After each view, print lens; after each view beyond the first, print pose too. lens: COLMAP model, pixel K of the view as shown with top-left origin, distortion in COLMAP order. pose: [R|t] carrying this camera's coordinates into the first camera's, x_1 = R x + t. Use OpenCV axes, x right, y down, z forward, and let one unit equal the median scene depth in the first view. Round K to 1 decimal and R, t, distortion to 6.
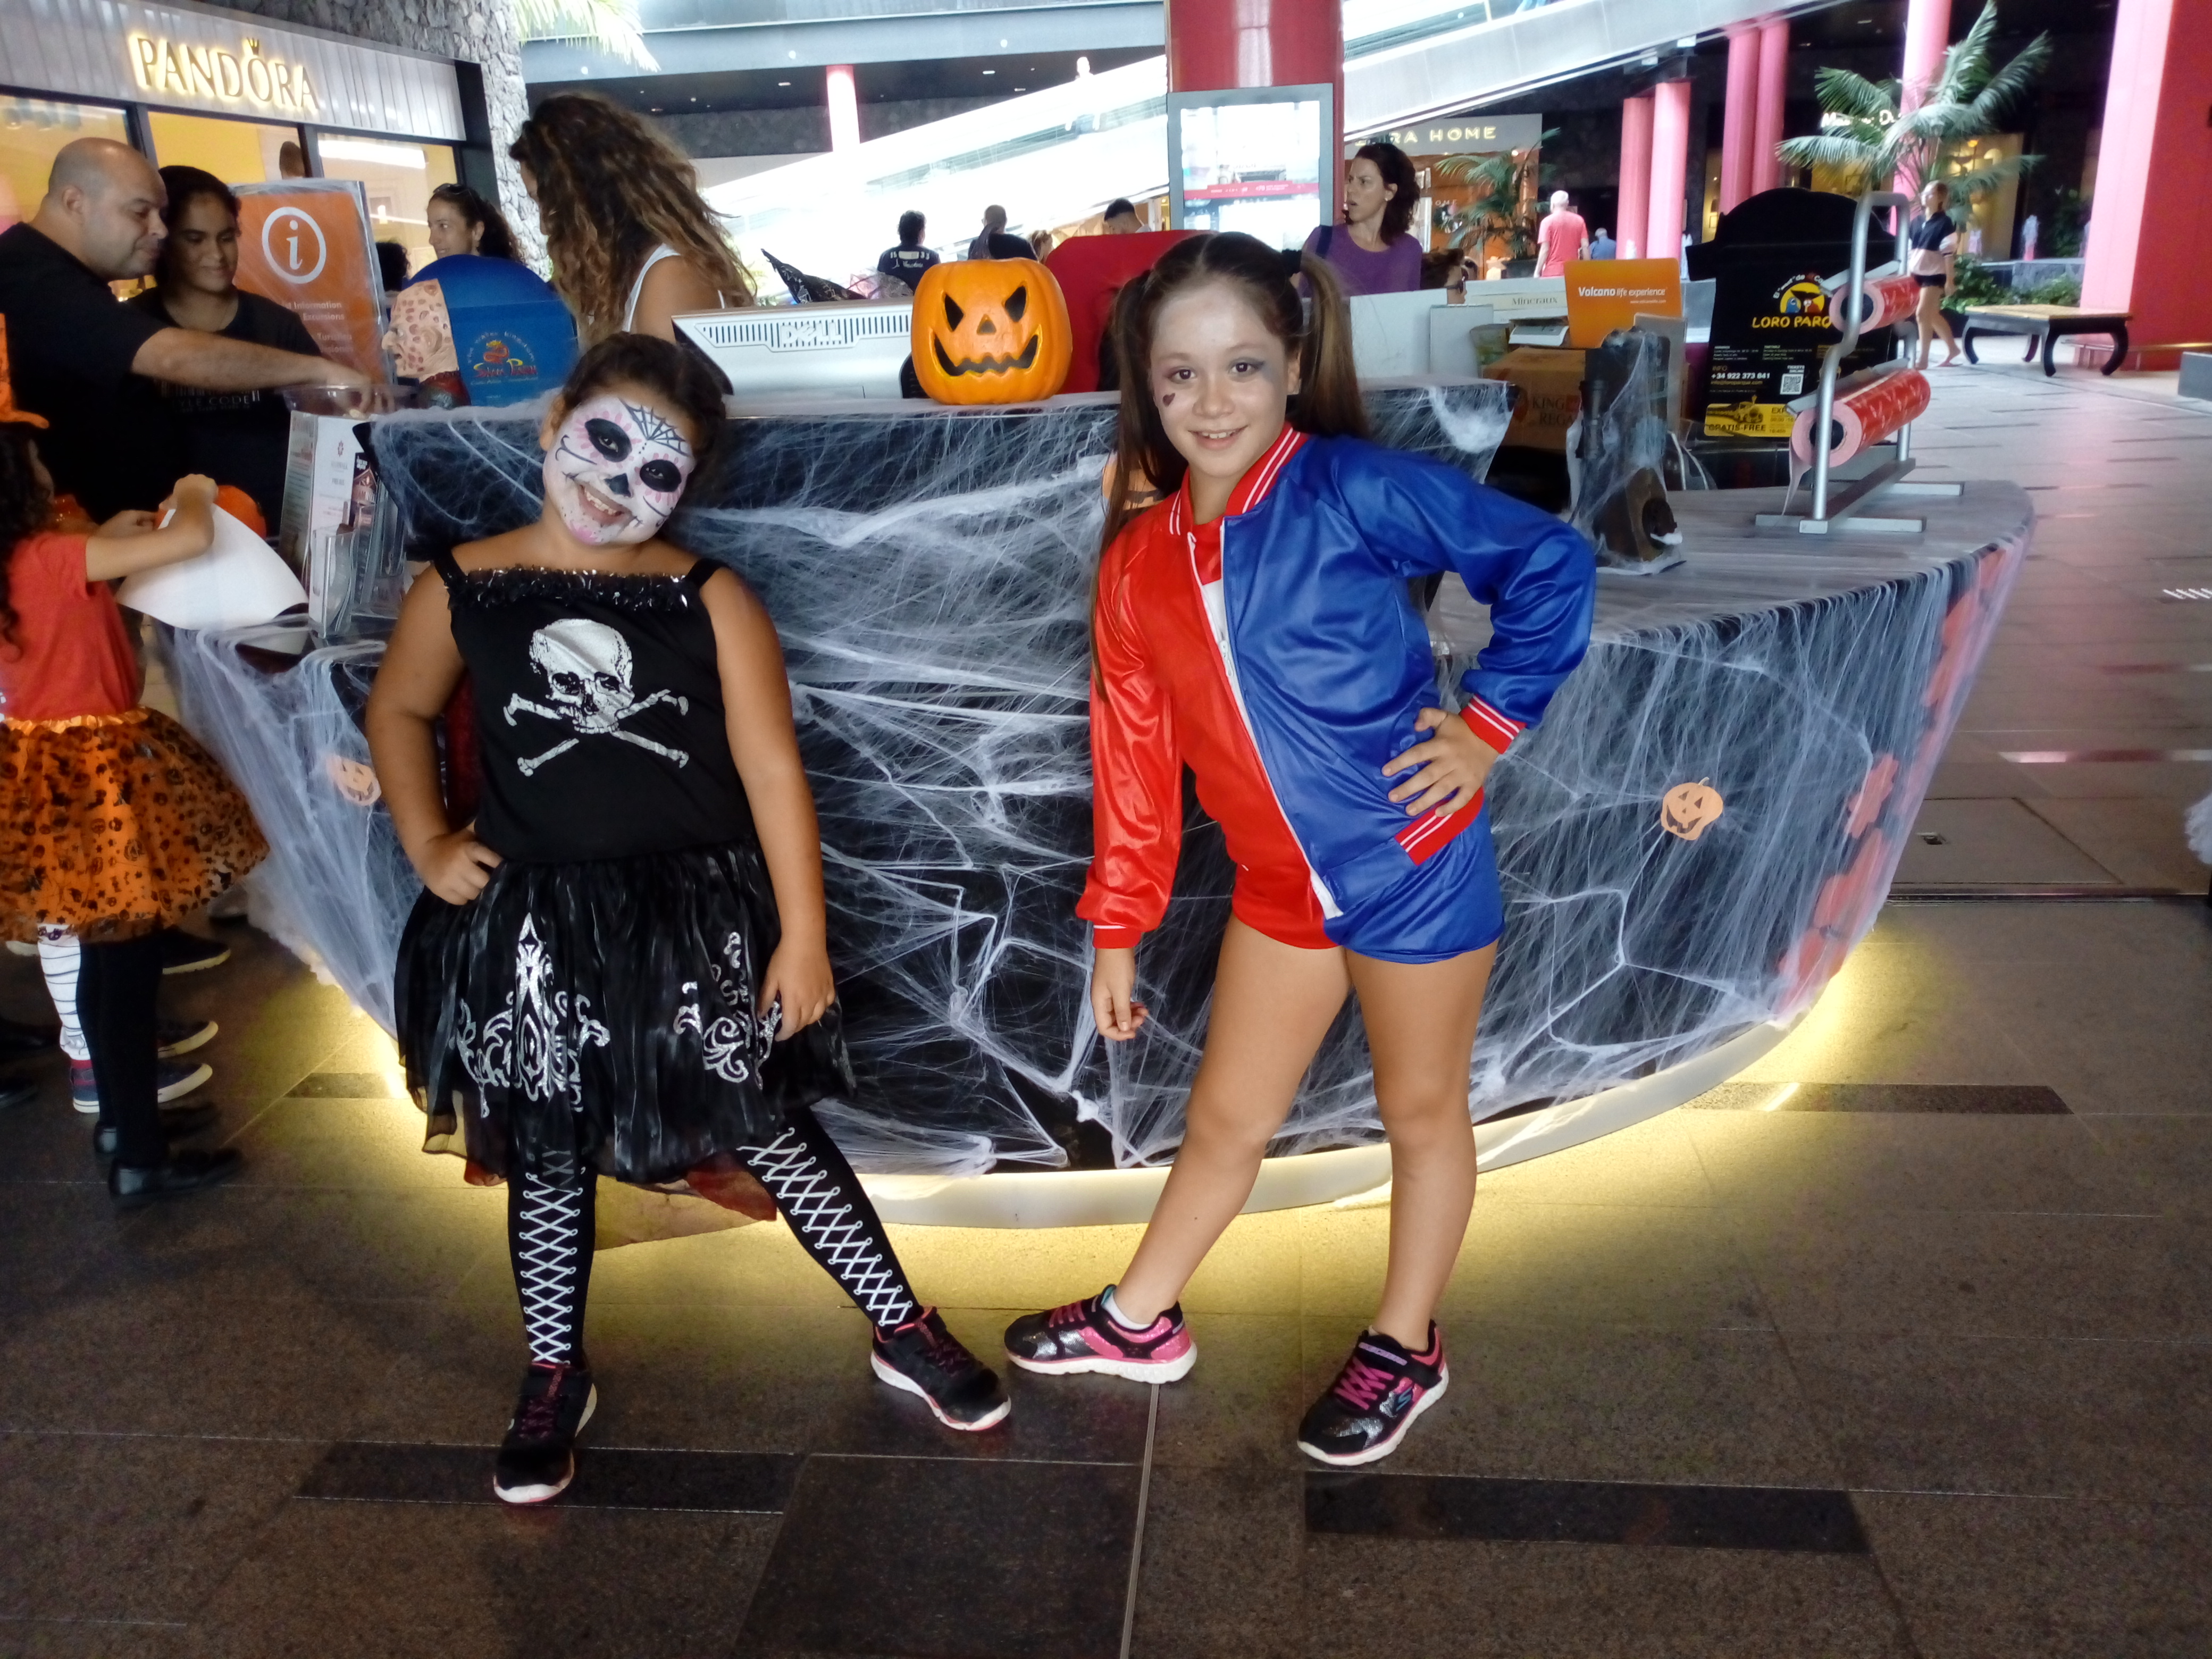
lens RADIAL K [[1712.0, 0, 1102.7], [0, 1712.0, 781.3], [0, 0, 1]] dist [0.033523, -0.044398]
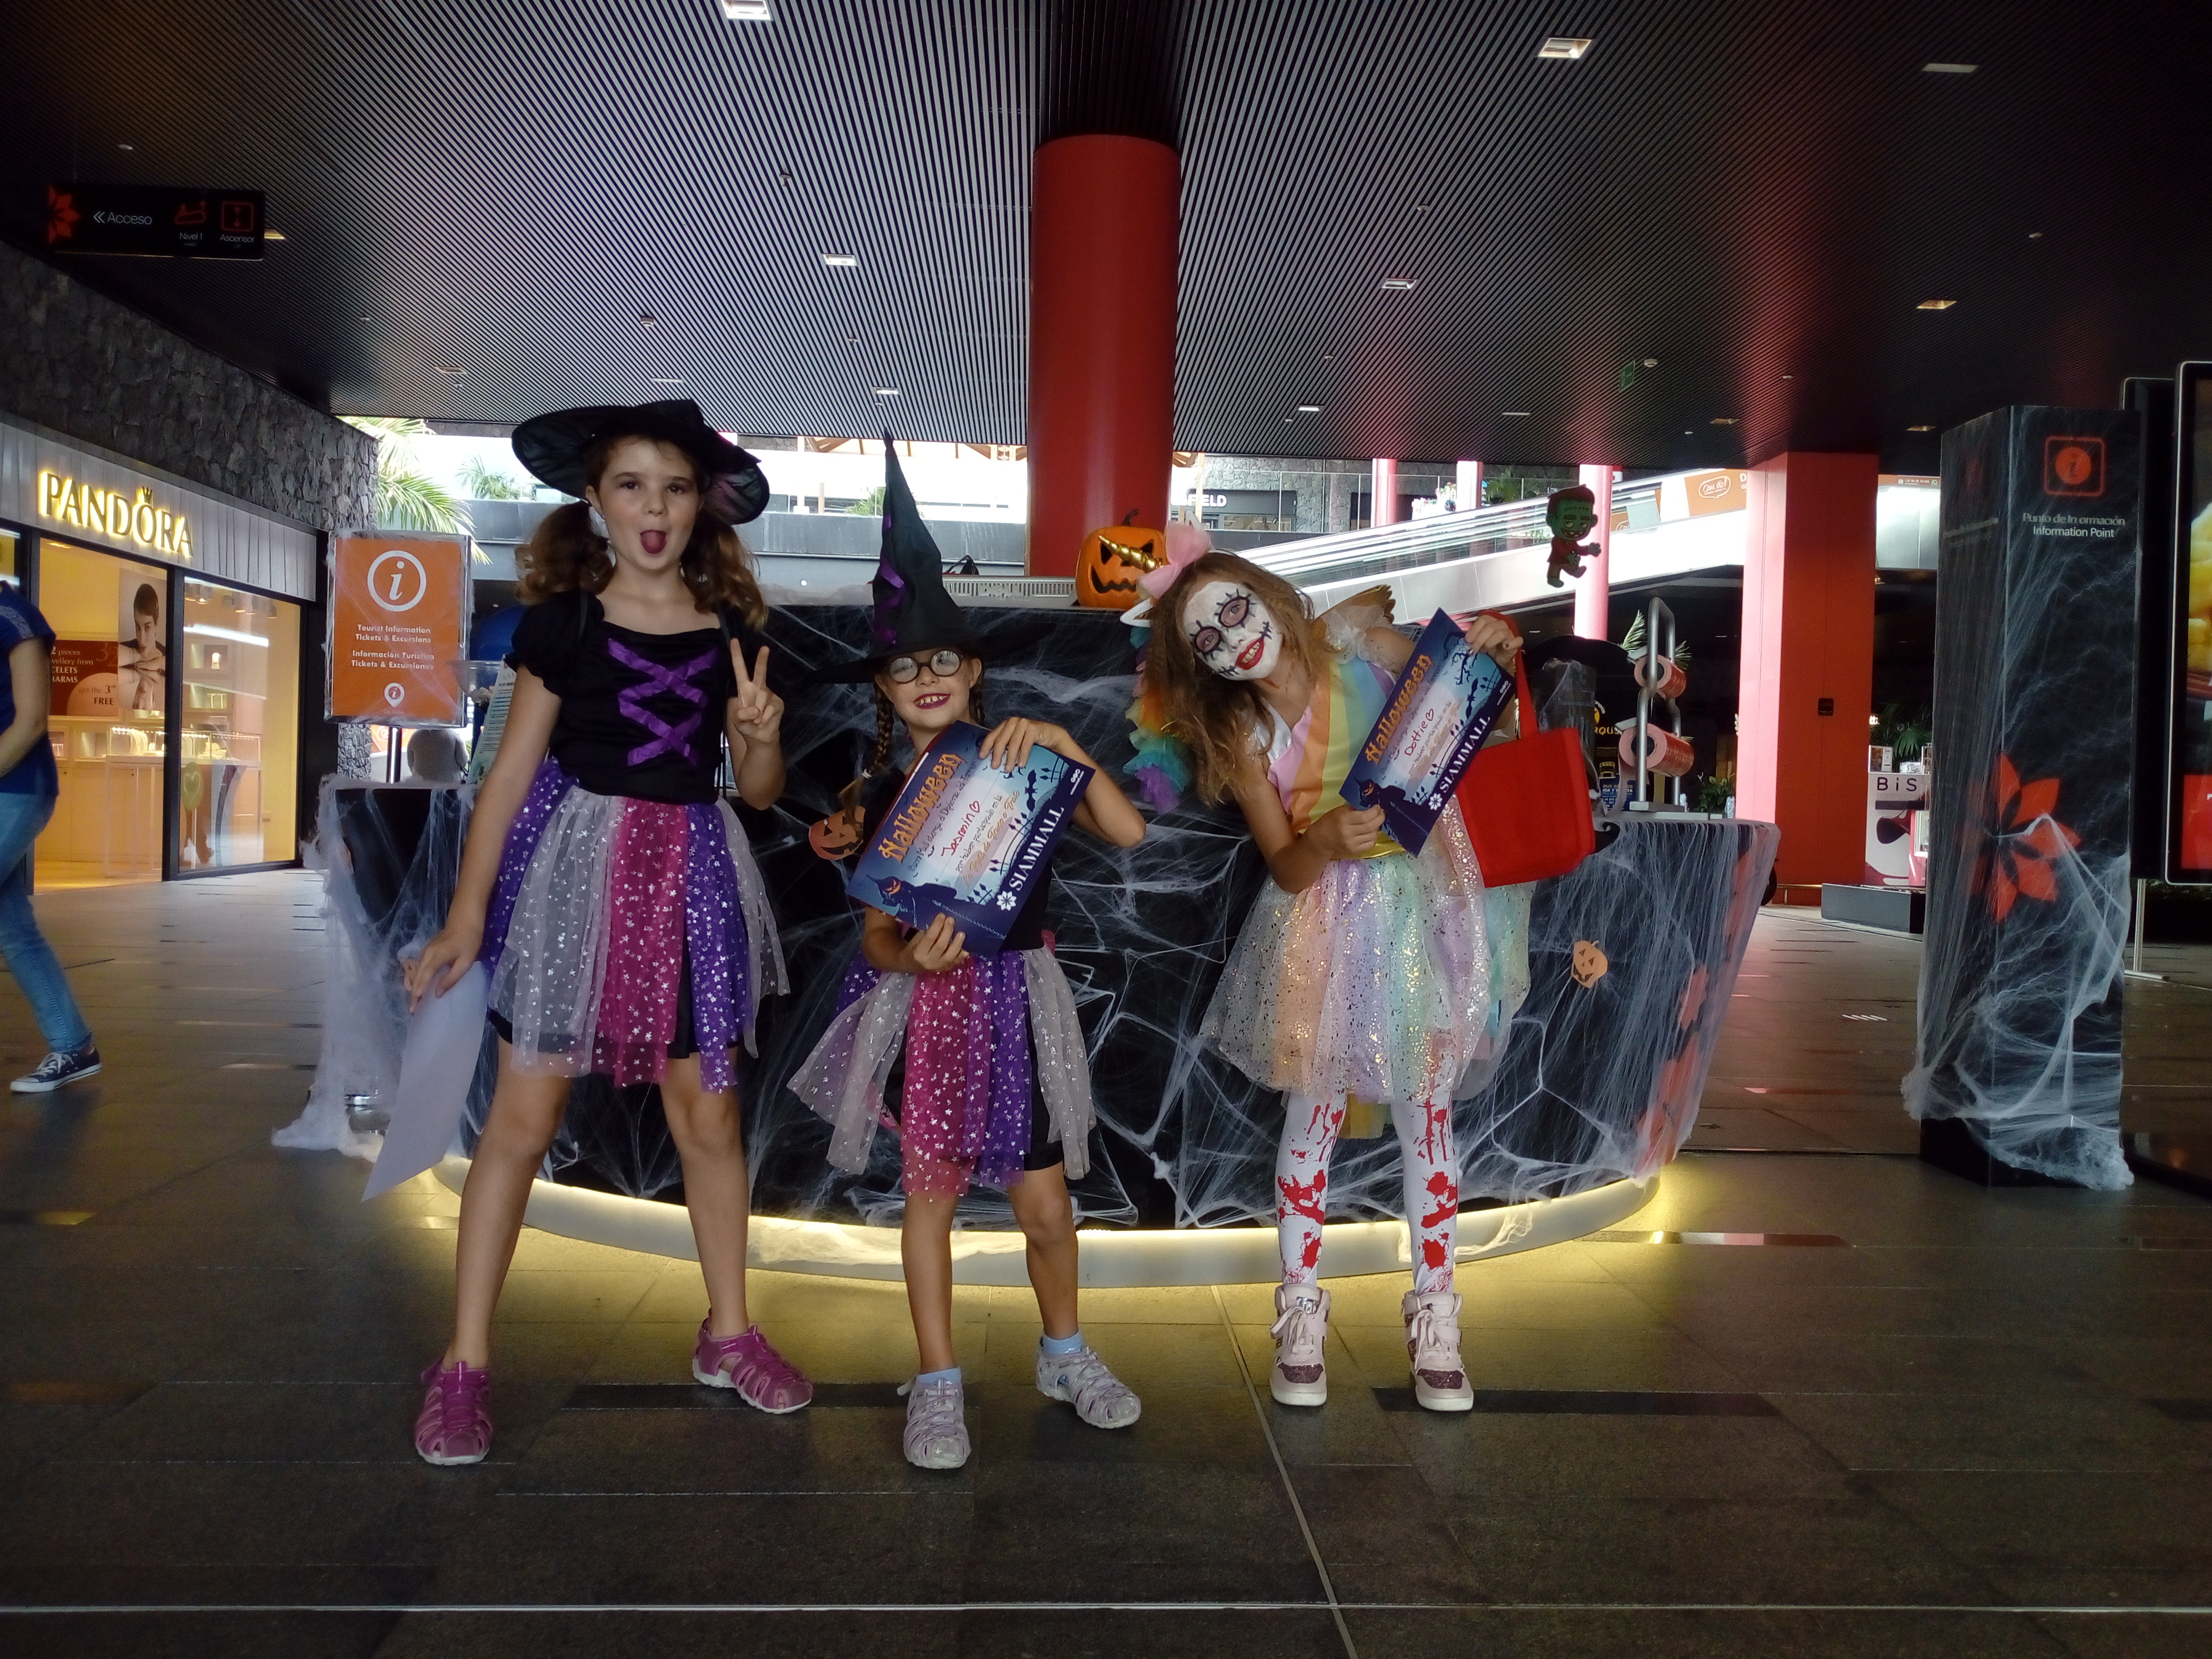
lens RADIAL K [[1712.0, 0, 1102.7], [0, 1712.0, 781.3], [0, 0, 1]] dist [0.033523, -0.044398]
pose [[0.985382, 0.072170, 0.154316, -0.248414], [-0.021173, 0.950690, -0.309418, 0.287010], [-0.169038, 0.301628, 0.938321, -0.263419]]
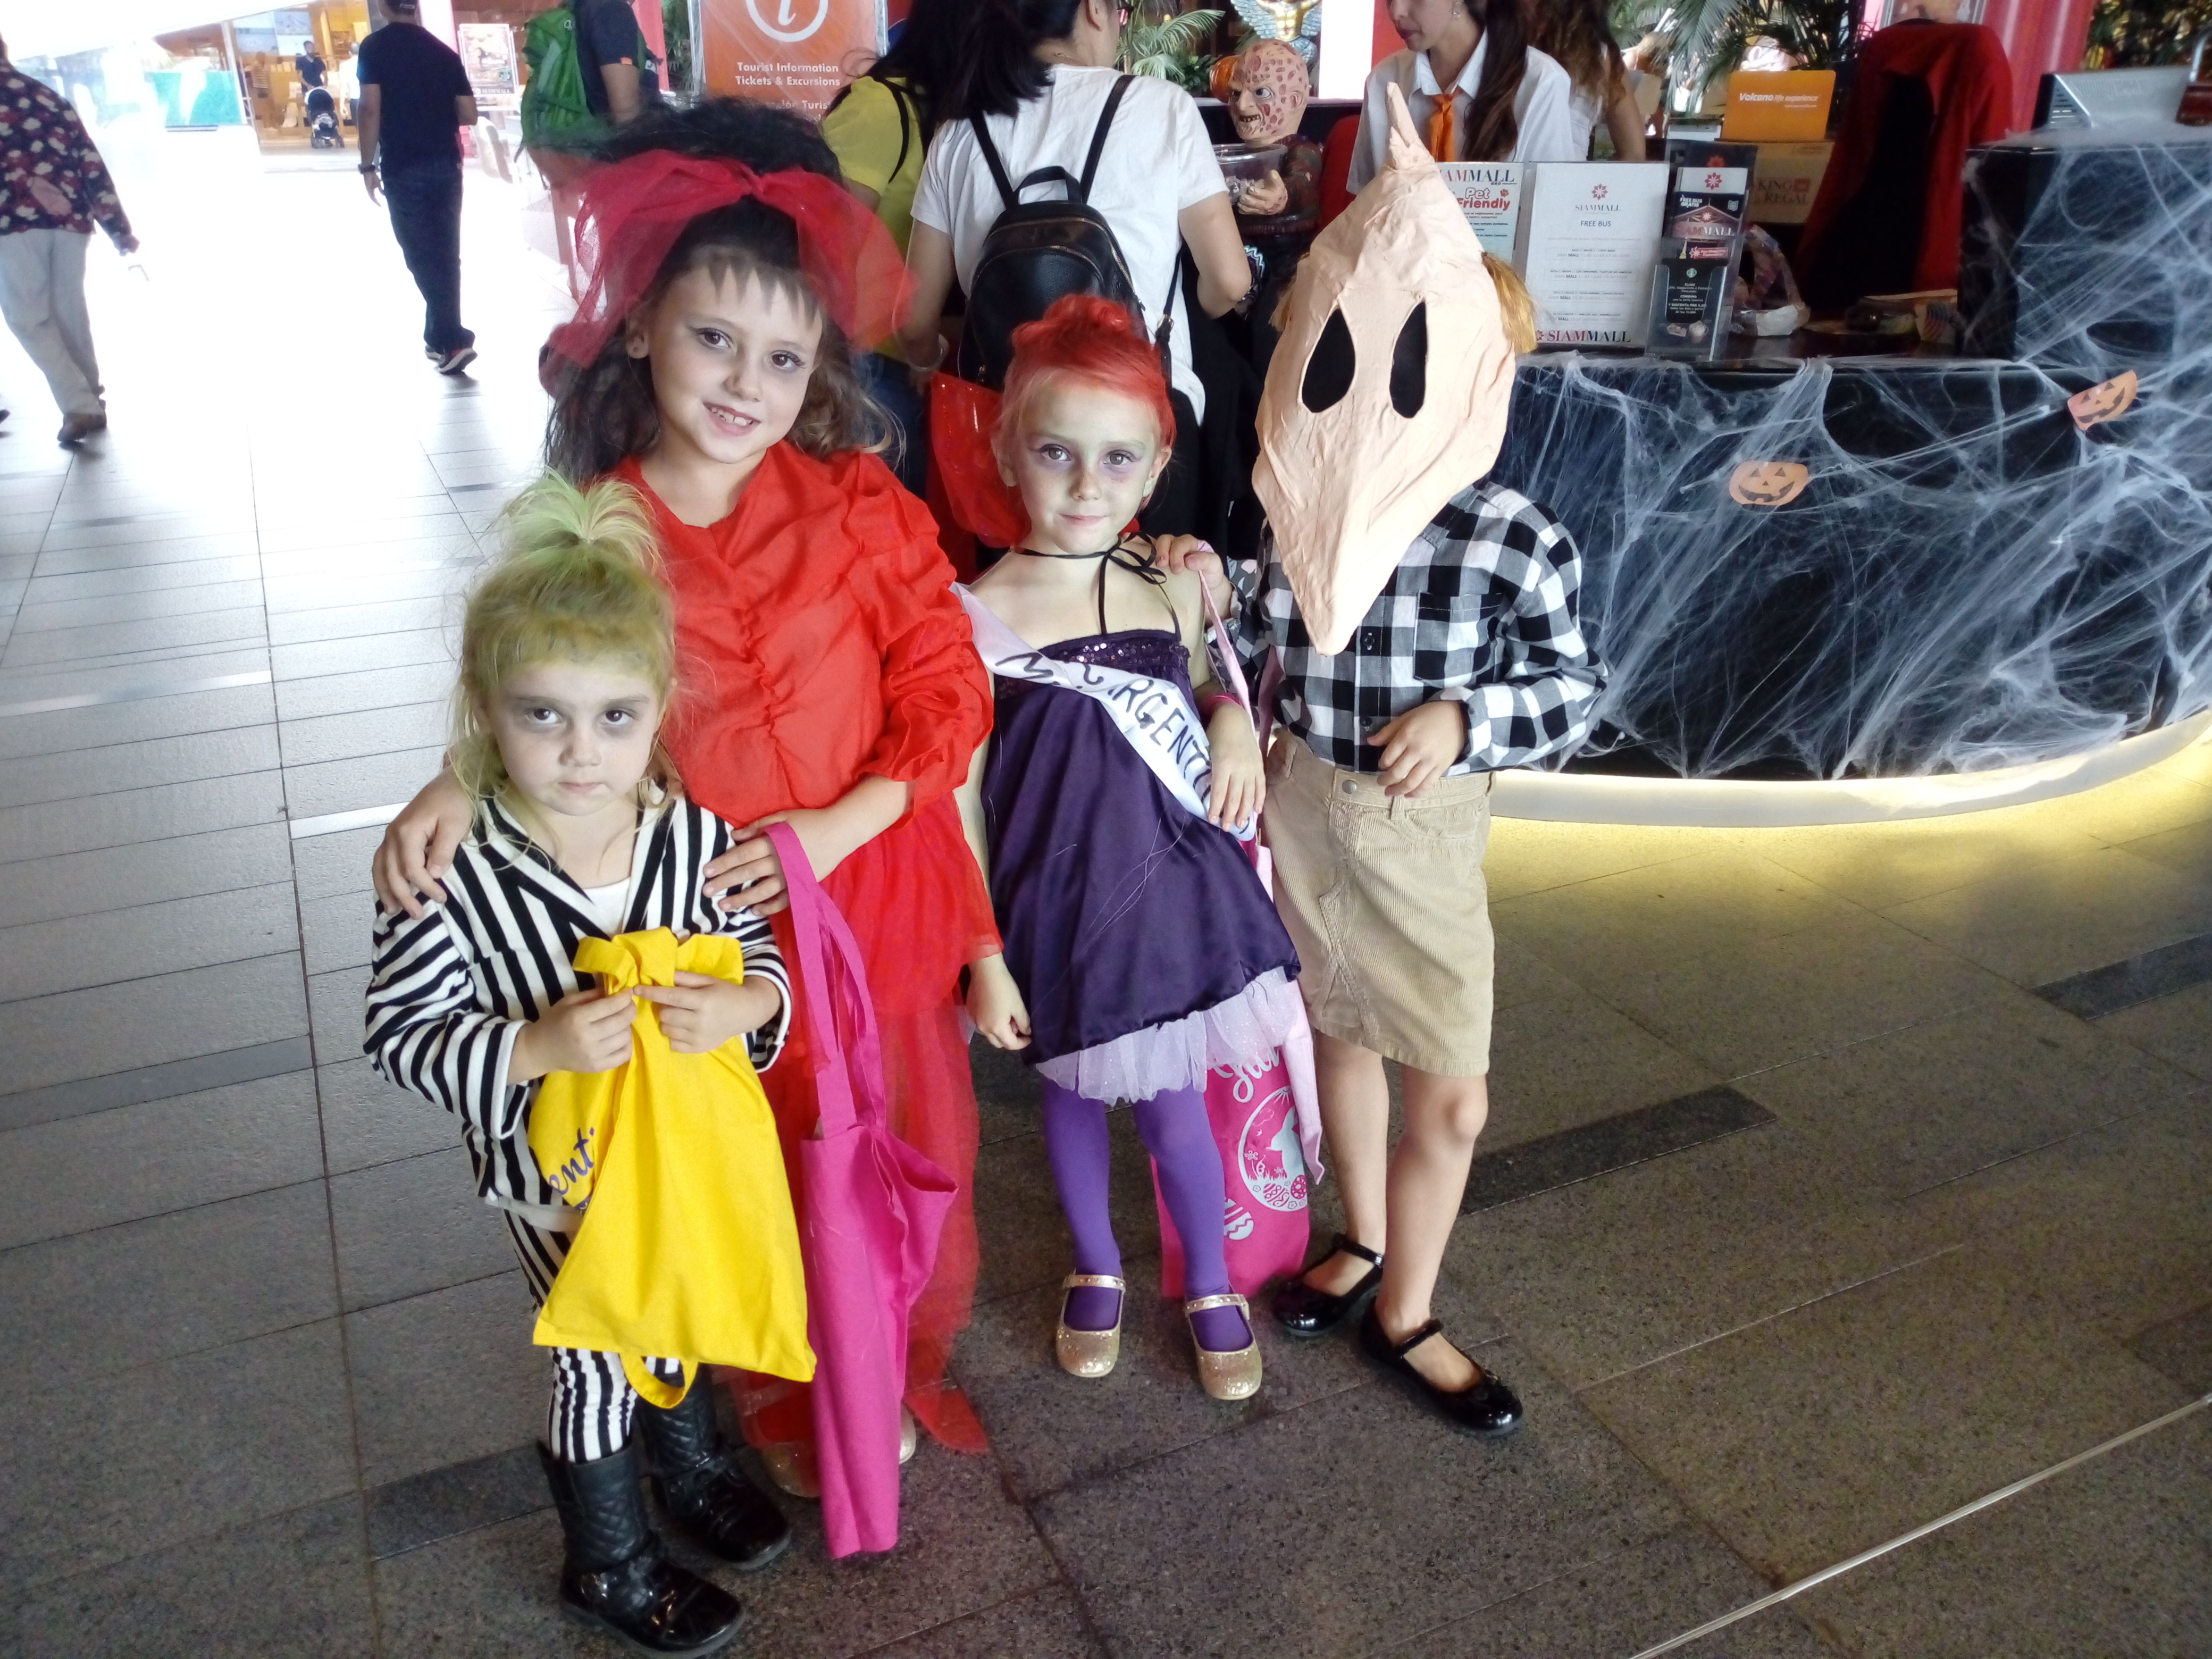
lens RADIAL K [[1712.0, 0, 1102.7], [0, 1712.0, 781.3], [0, 0, 1]] dist [0.033523, -0.044398]
pose [[0.852773, -0.164555, 0.495681, -1.332420], [0.124248, 0.985740, 0.113486, 0.008035], [-0.507288, -0.035190, 0.861058, 0.232014]]
